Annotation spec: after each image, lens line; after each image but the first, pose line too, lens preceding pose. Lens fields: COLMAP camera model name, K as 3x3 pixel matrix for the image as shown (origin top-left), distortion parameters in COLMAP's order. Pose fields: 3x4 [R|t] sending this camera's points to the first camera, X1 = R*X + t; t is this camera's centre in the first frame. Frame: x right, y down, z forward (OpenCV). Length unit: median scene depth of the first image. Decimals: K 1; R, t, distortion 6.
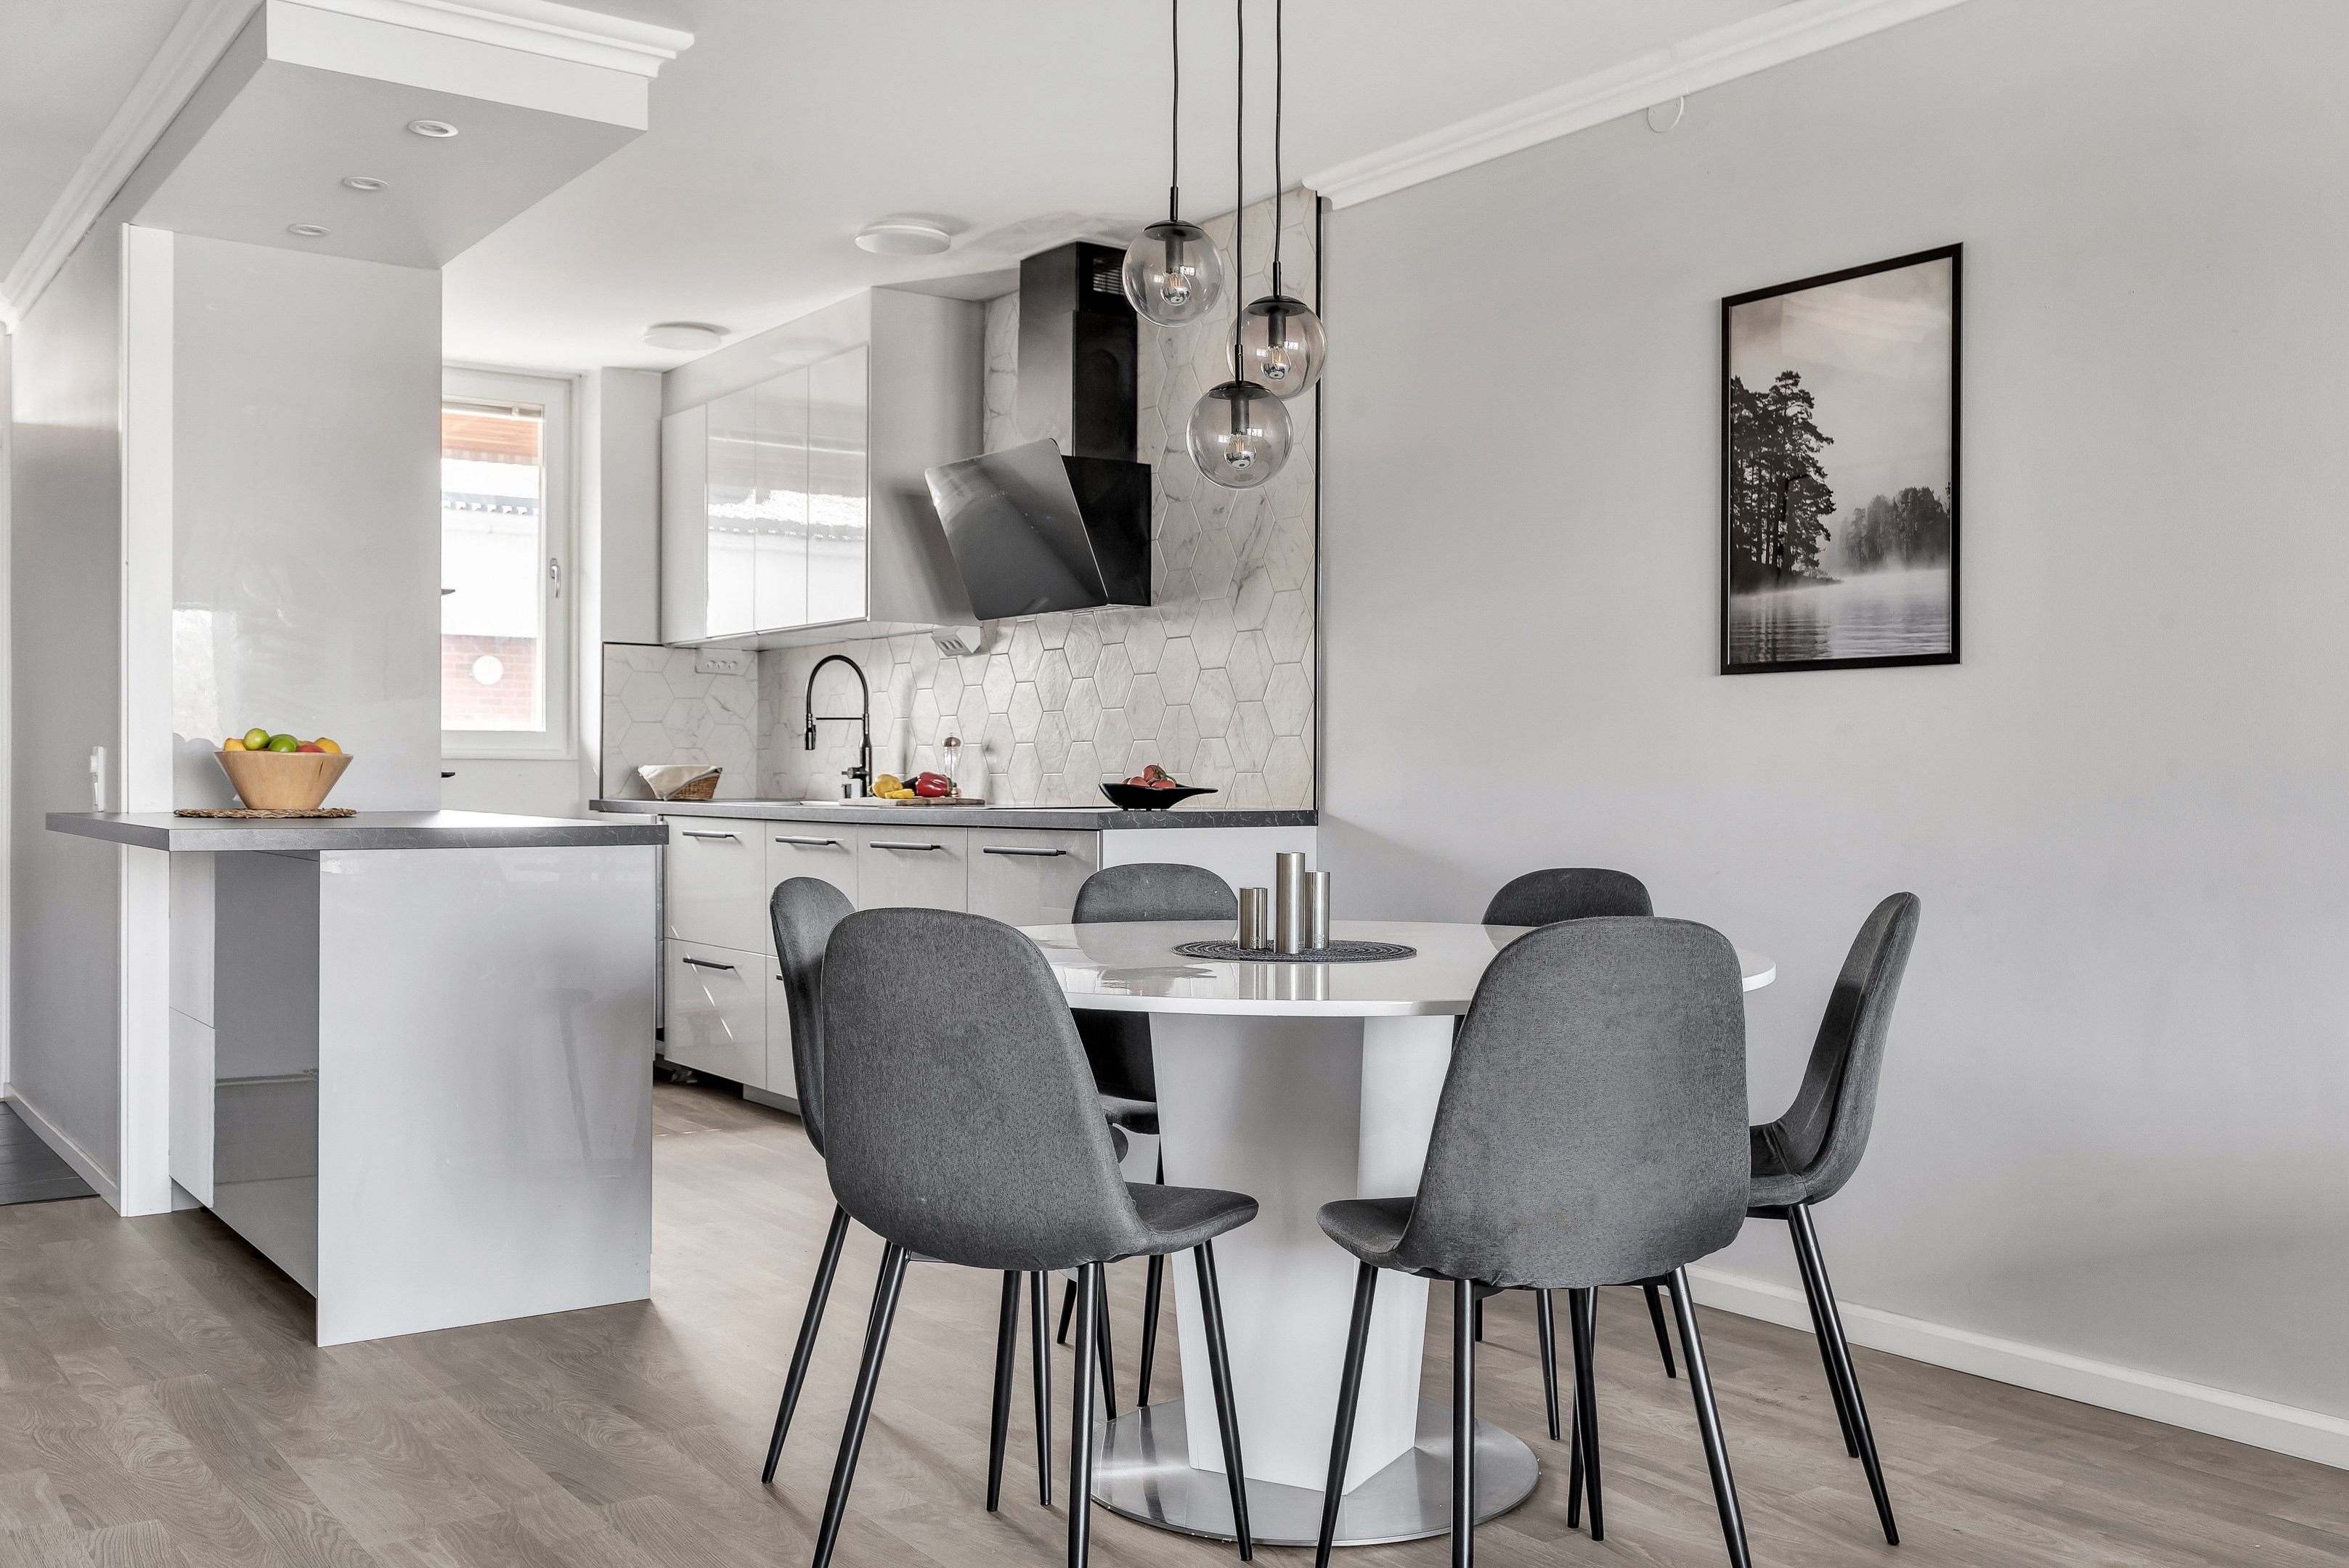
lens RADIAL K [[2106.6, 0, 1224.9], [0, 2106.6, 791.8], [0, 0, 1]] dist [-0.010417, -0.002270]
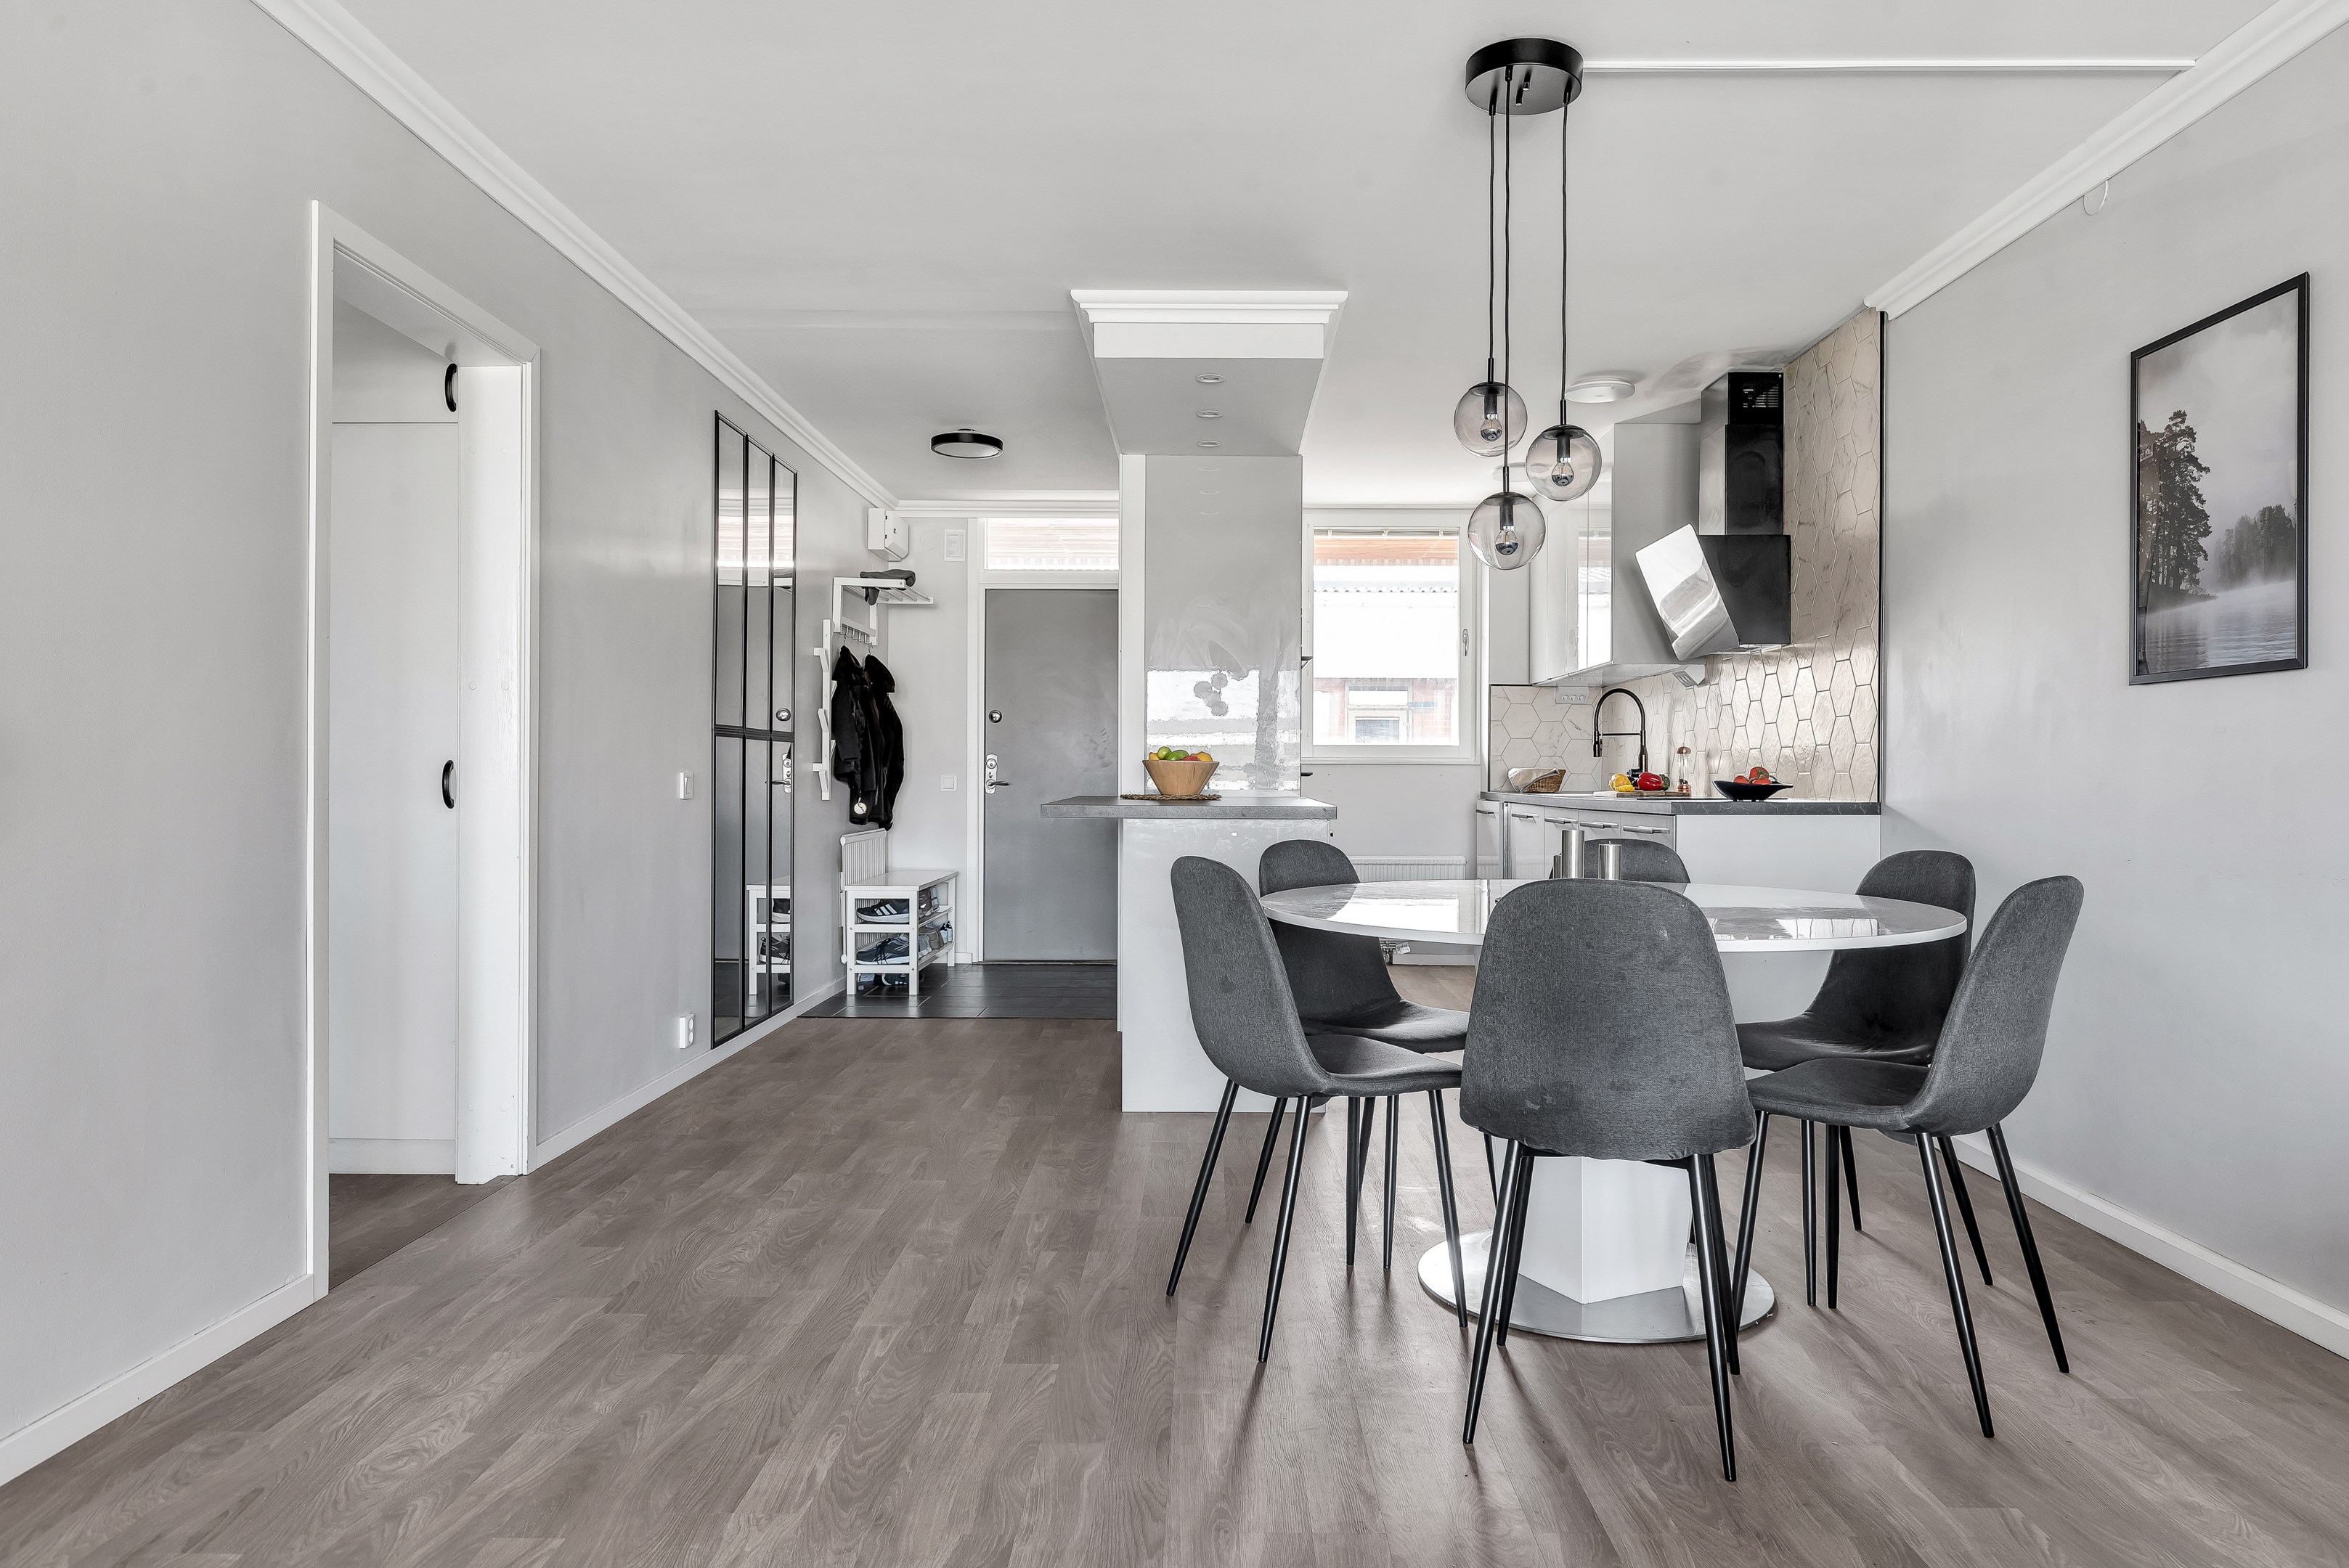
lens RADIAL K [[1520.3, 0, 1214.2], [0, 1520.3, 783.2], [0, 0, 1]] dist [-0.006296, -0.000087]
pose [[0.805816, 0.003062, -0.592159, 0.328600], [-0.005177, 0.999985, -0.001874, 0.001340], [0.592144, 0.004575, 0.805819, 0.051642]]
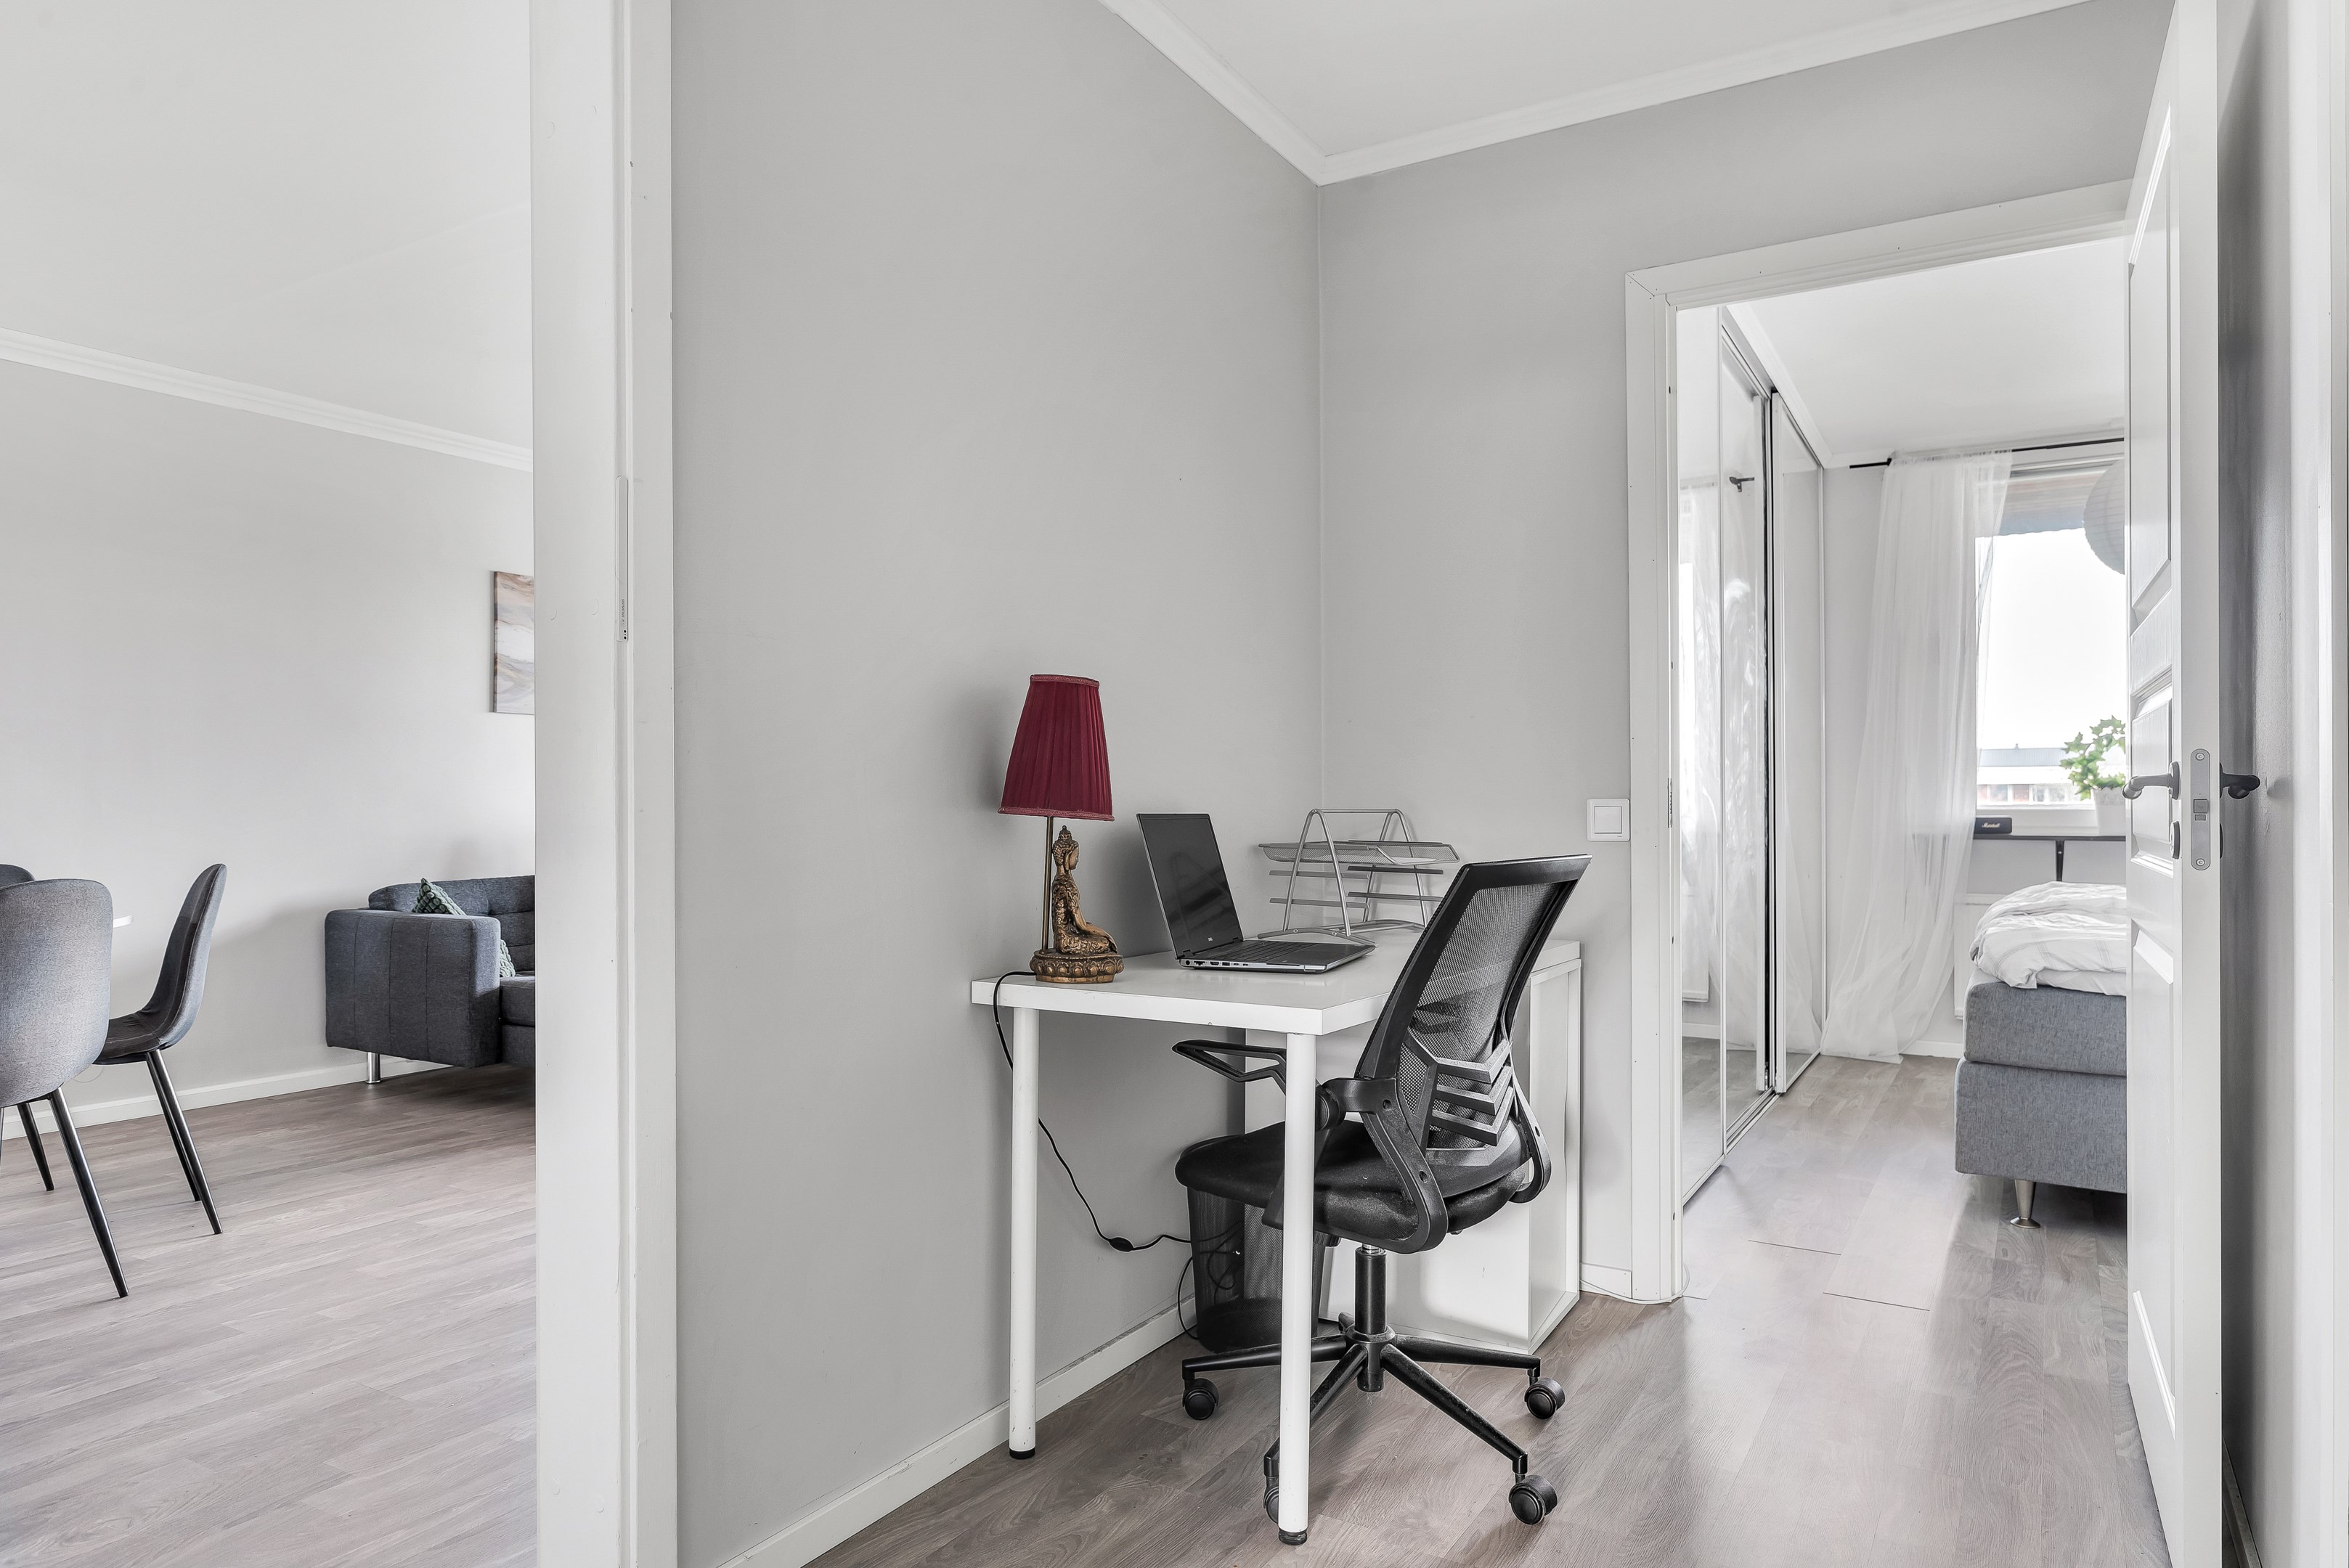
lens RADIAL K [[1419.7, 0, 1188.5], [0, 1419.7, 794.6], [0, 0, 1]] dist [-0.008777, -0.001928]
pose [[-0.381821, 0.005967, 0.924217, -0.904498], [0.010009, 0.999947, -0.002321, 0.000389], [-0.924182, 0.008364, -0.381861, 0.360930]]
